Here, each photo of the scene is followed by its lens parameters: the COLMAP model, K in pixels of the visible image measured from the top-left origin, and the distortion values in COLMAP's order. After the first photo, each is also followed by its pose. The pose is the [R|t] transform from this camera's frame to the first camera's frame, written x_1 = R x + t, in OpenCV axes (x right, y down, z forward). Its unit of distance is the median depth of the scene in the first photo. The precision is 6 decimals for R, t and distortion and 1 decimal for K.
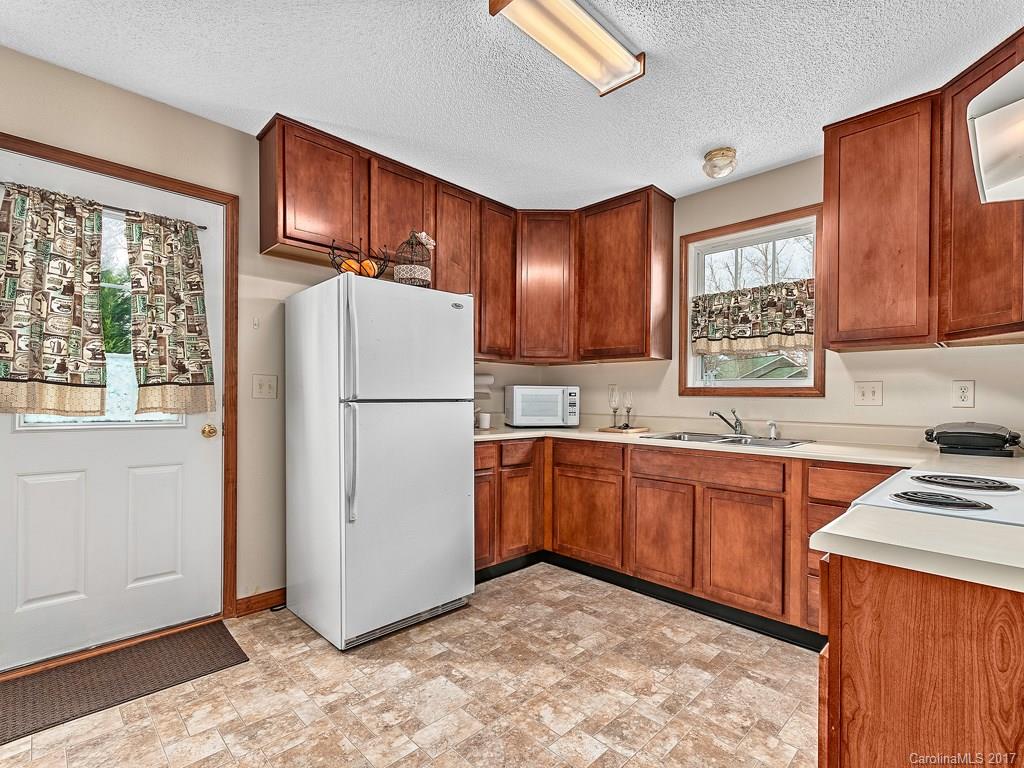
lens RADIAL K [[487.5, 0, 498.6], [0, 487.5, 393.0], [0, 0, 1]] dist [0.027569, 0.000072]
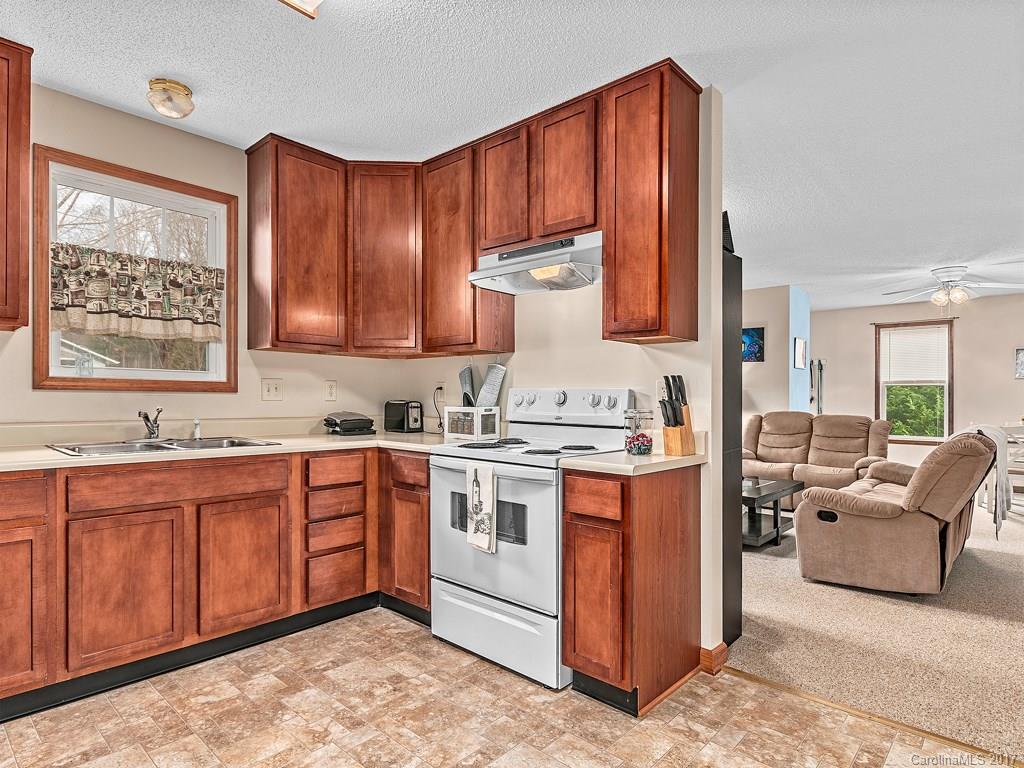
lens RADIAL K [[555.2, 0, 512.0], [0, 555.2, 384.0], [0, 0, 1]] dist [0.001714, -0.001390]
pose [[-0.045775, 0.017186, 0.998804, -0.555116], [-0.017374, 0.999687, -0.017998, 0.001464], [-0.998801, -0.018177, -0.045462, 0.572733]]
